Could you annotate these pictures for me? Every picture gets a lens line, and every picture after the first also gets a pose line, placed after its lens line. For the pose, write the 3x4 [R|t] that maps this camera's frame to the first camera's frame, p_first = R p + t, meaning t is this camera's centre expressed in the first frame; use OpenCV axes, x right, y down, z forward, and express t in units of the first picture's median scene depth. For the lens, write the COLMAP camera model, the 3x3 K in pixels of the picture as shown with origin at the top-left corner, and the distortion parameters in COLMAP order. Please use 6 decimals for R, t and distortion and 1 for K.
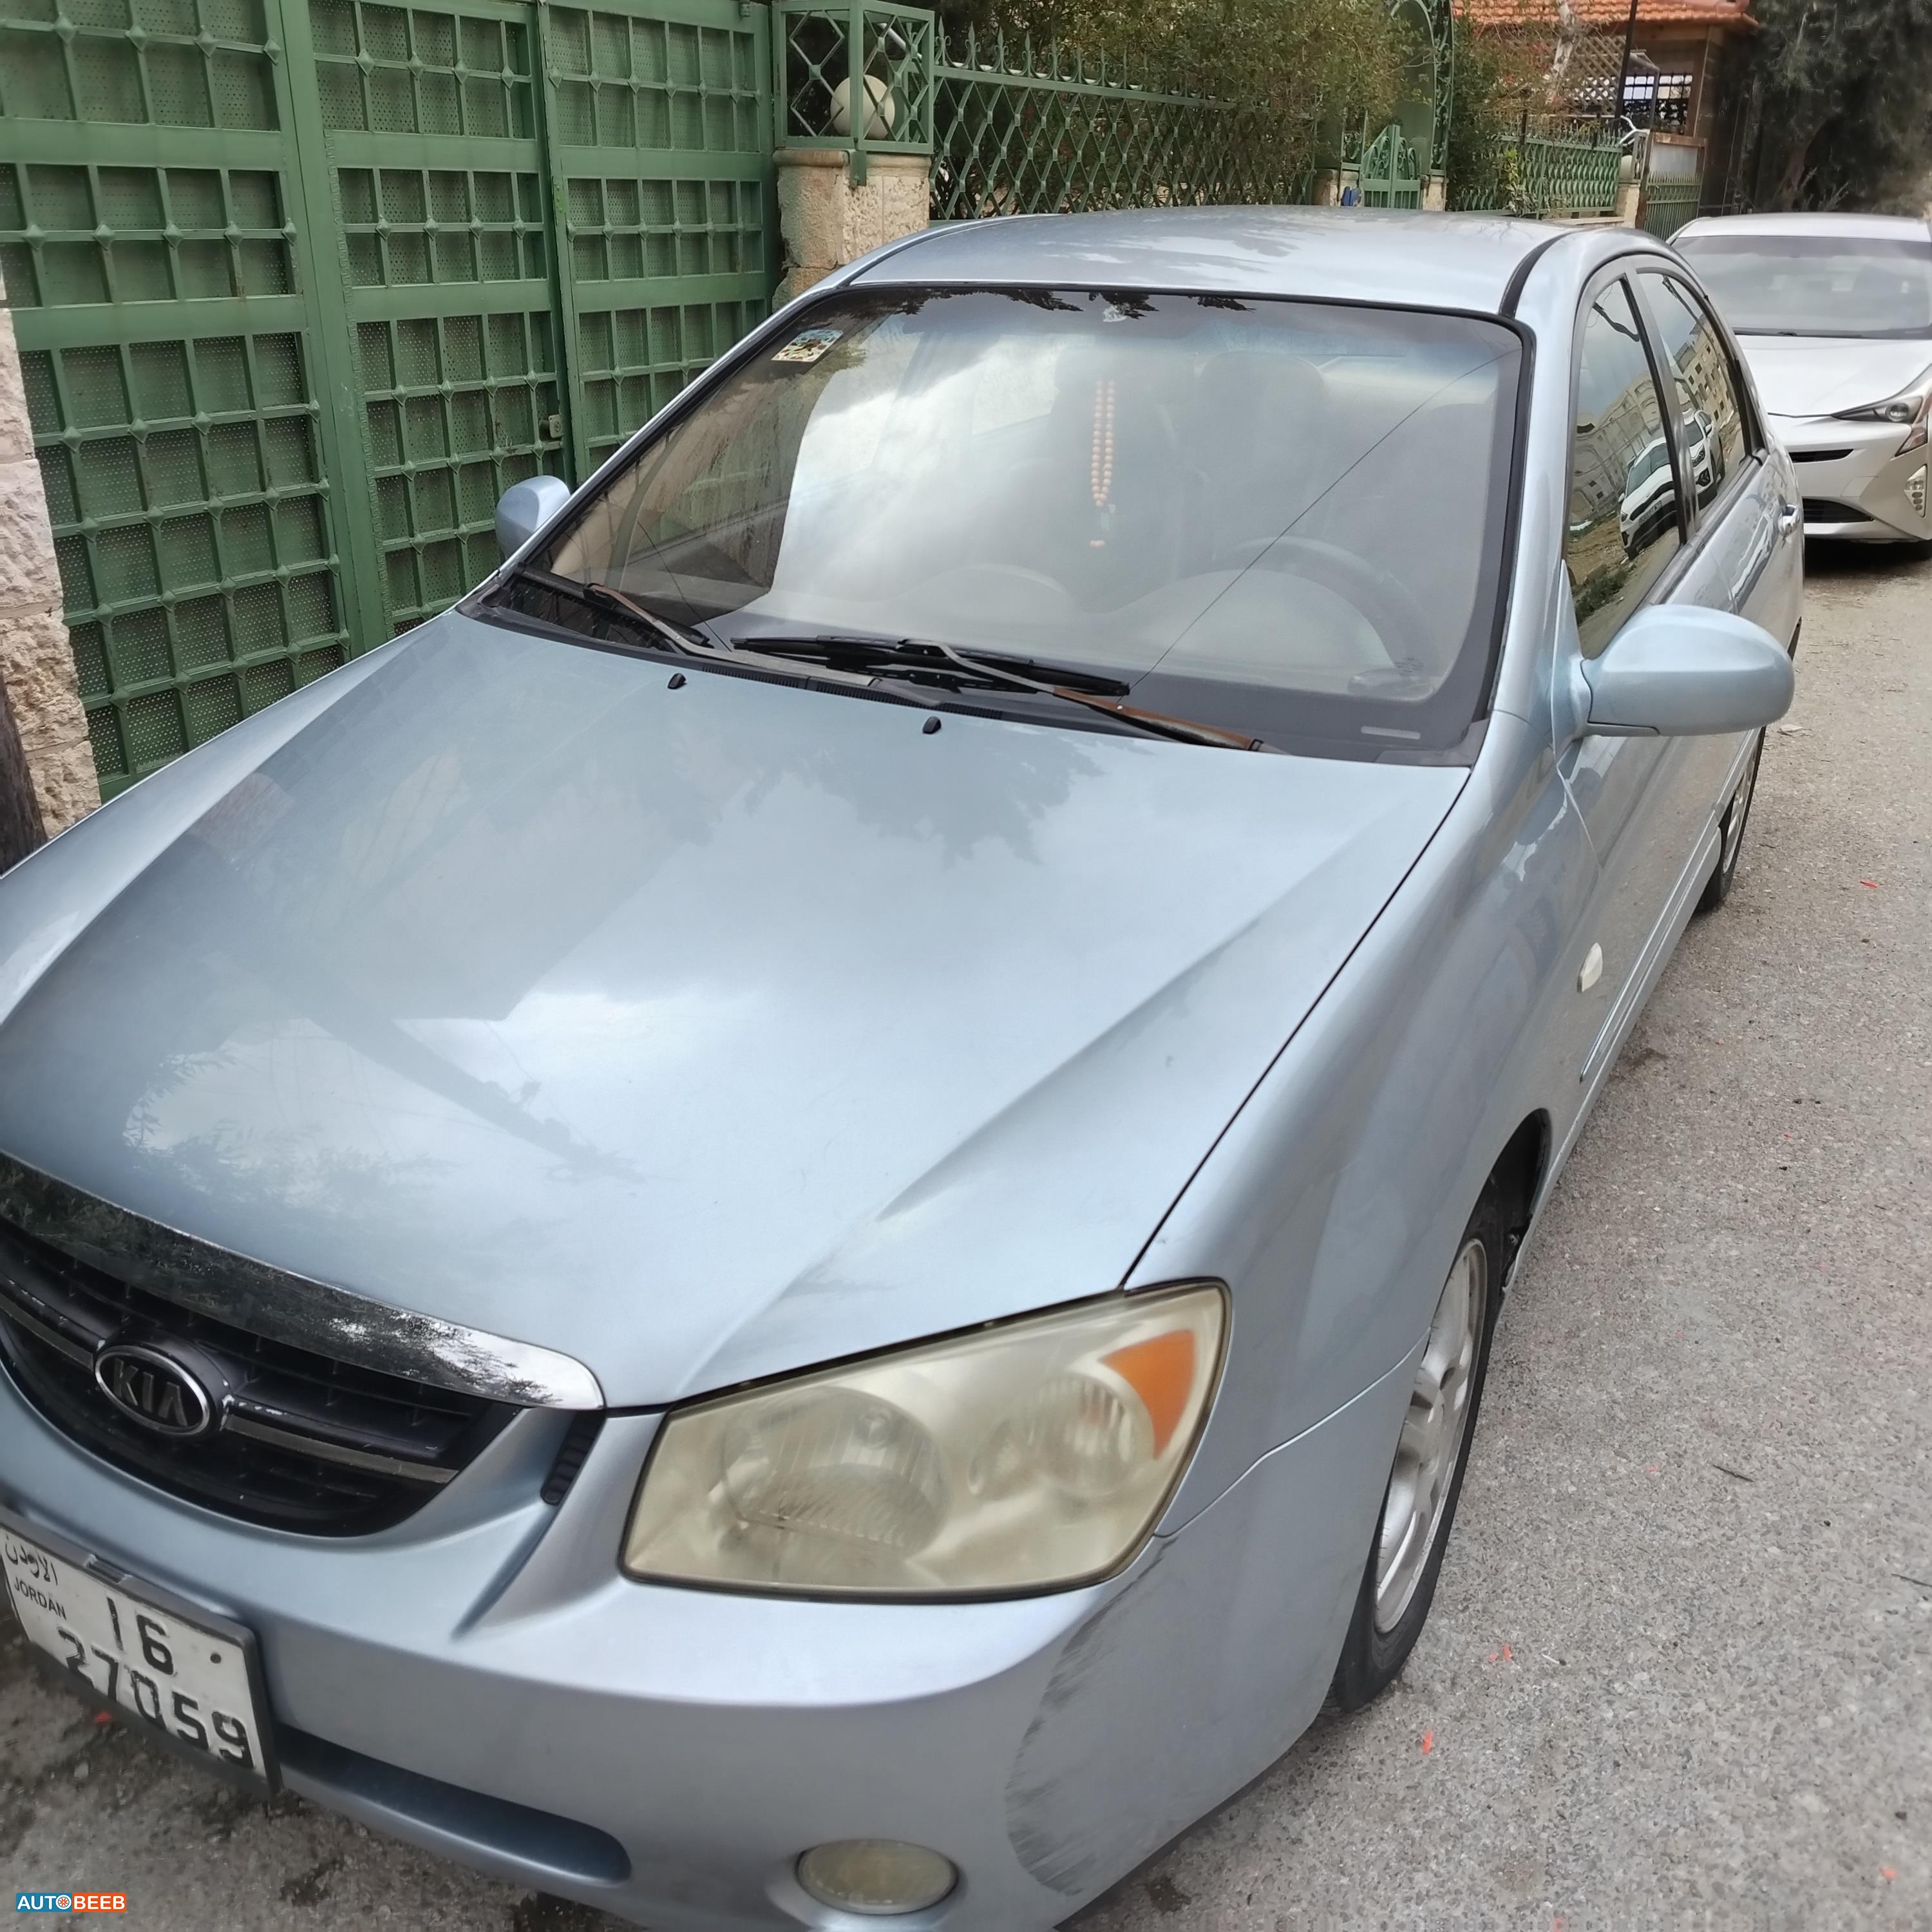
lens RADIAL K [[1788.5, 0, 976.9], [0, 1788.5, 964.0], [0, 0, 1]] dist [0.047214, -0.049561]
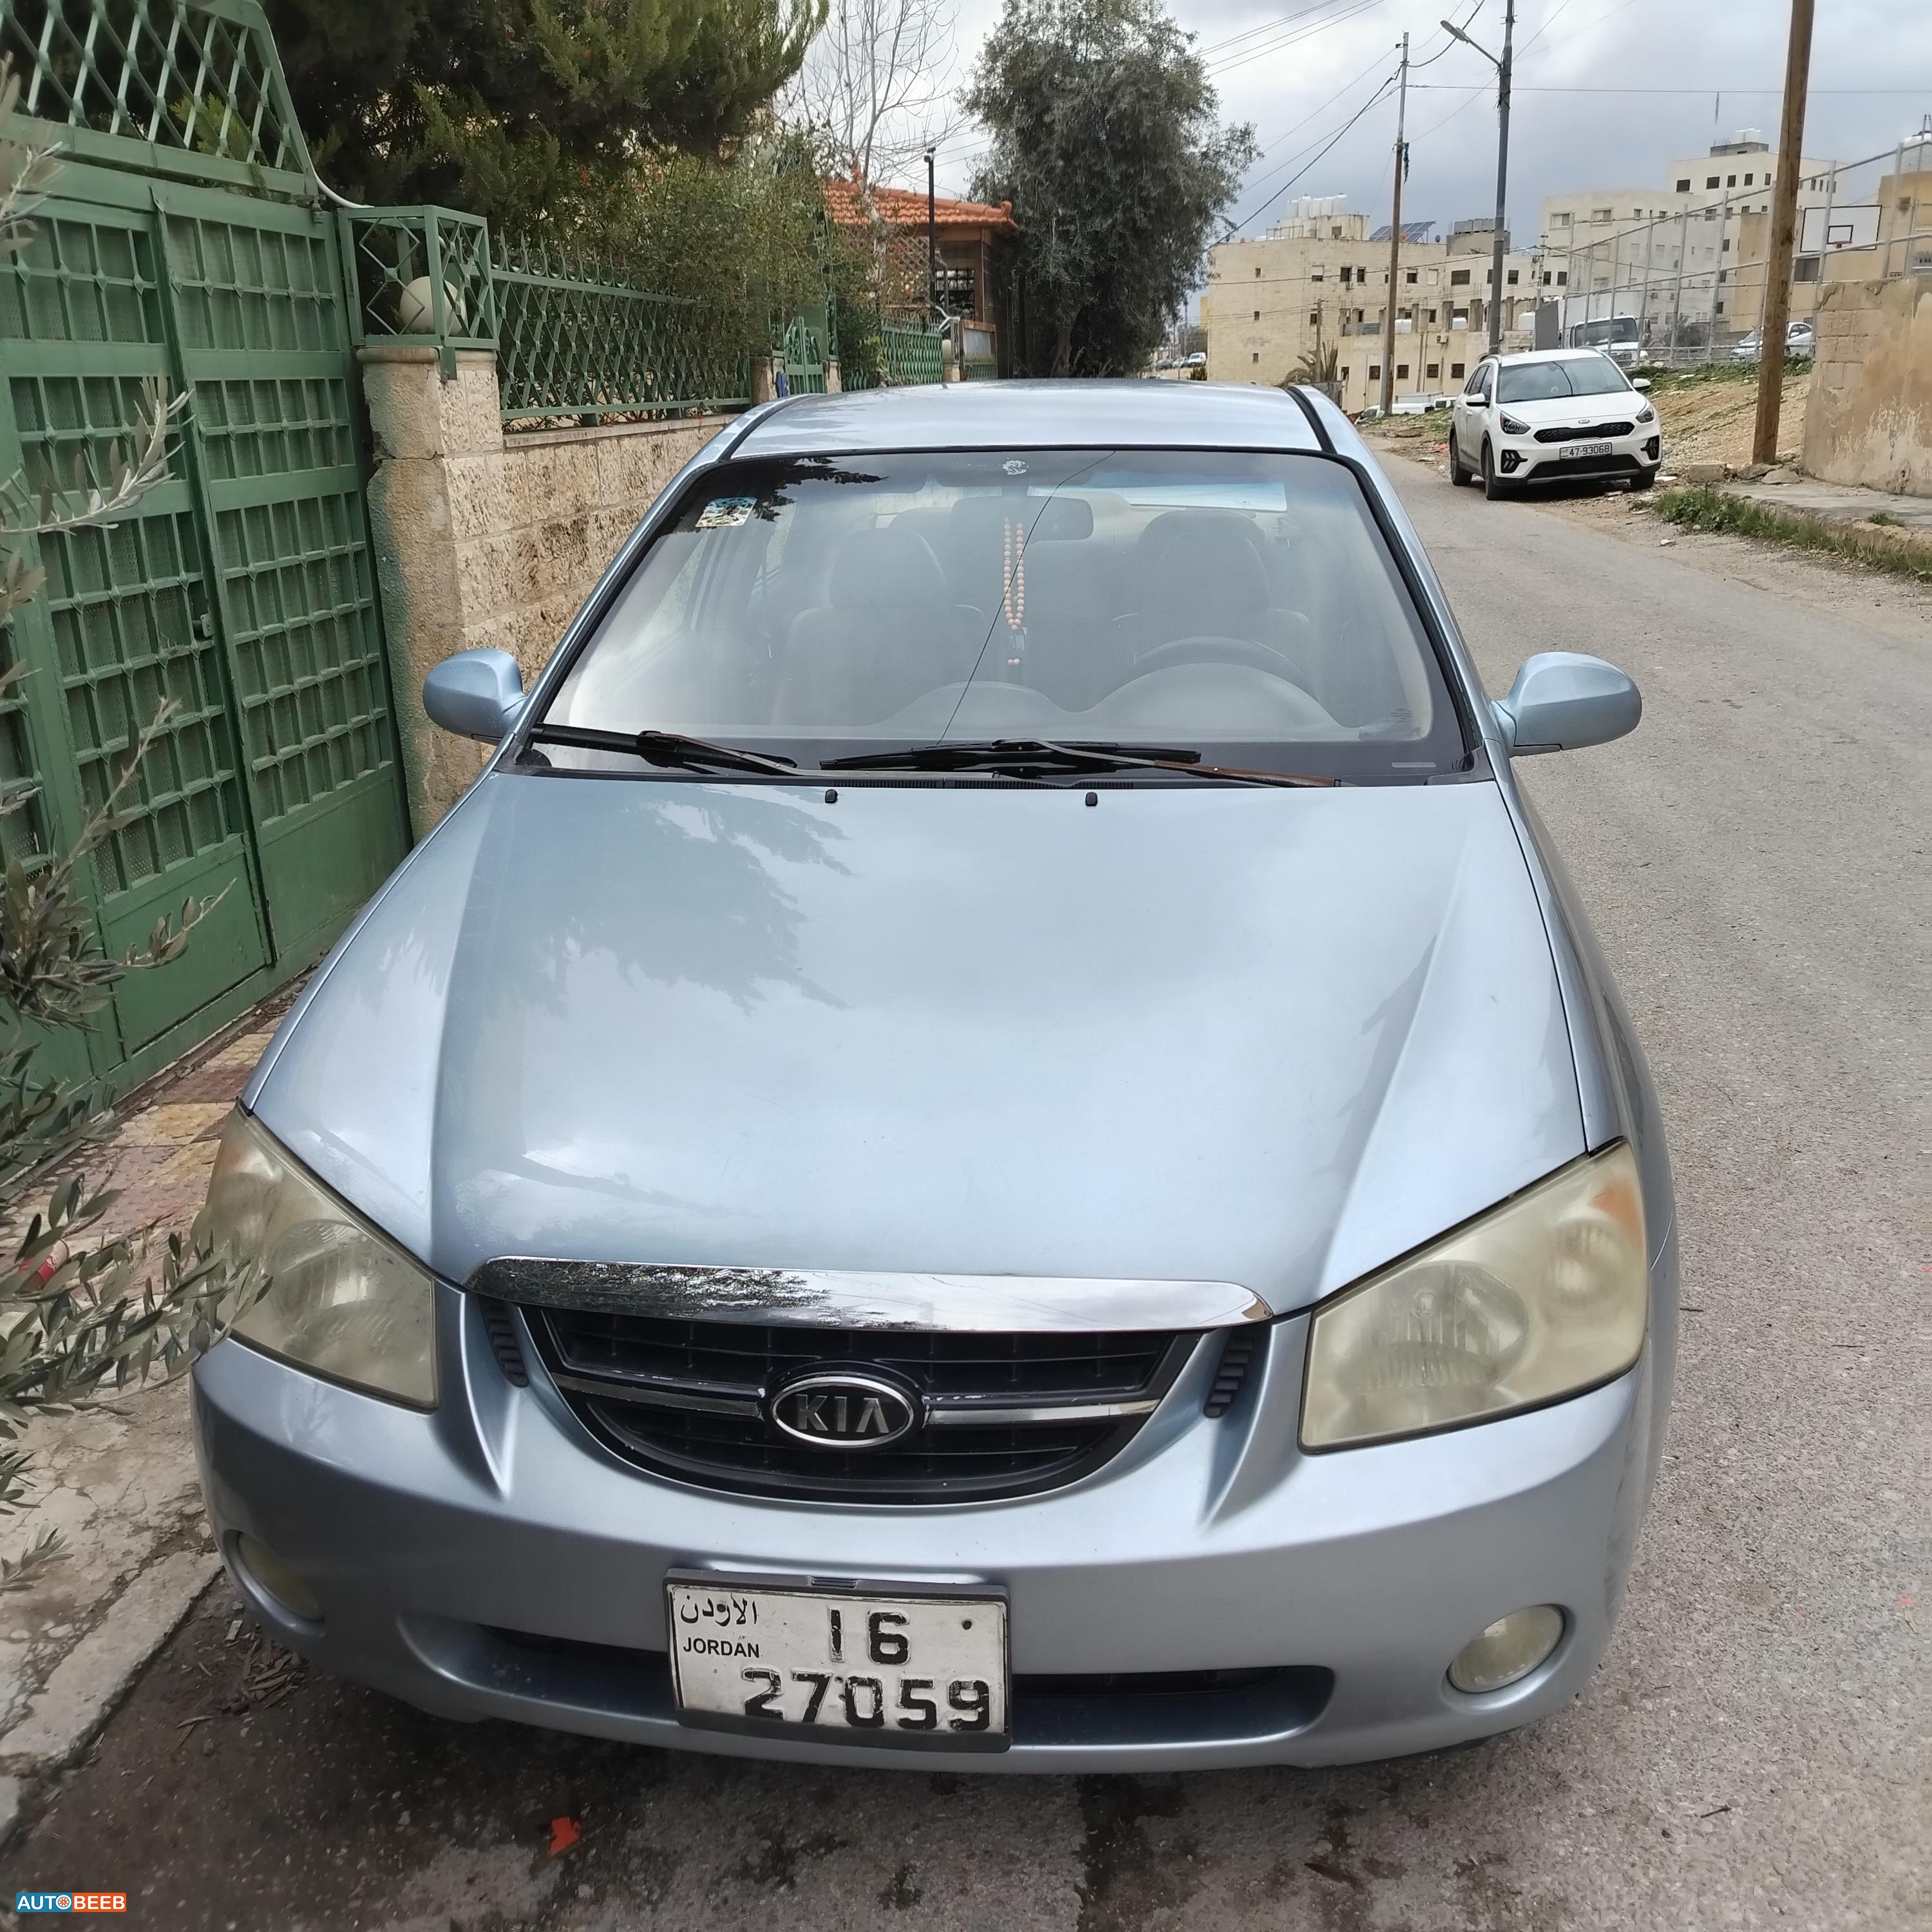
lens RADIAL K [[1788.5, 0, 976.9], [0, 1788.5, 964.0], [0, 0, 1]] dist [0.047214, -0.049561]
pose [[0.927806, -0.145085, 0.343695, -0.206204], [0.175708, 0.982641, -0.059520, 0.012314], [-0.329094, 0.115614, 0.937193, -0.030328]]
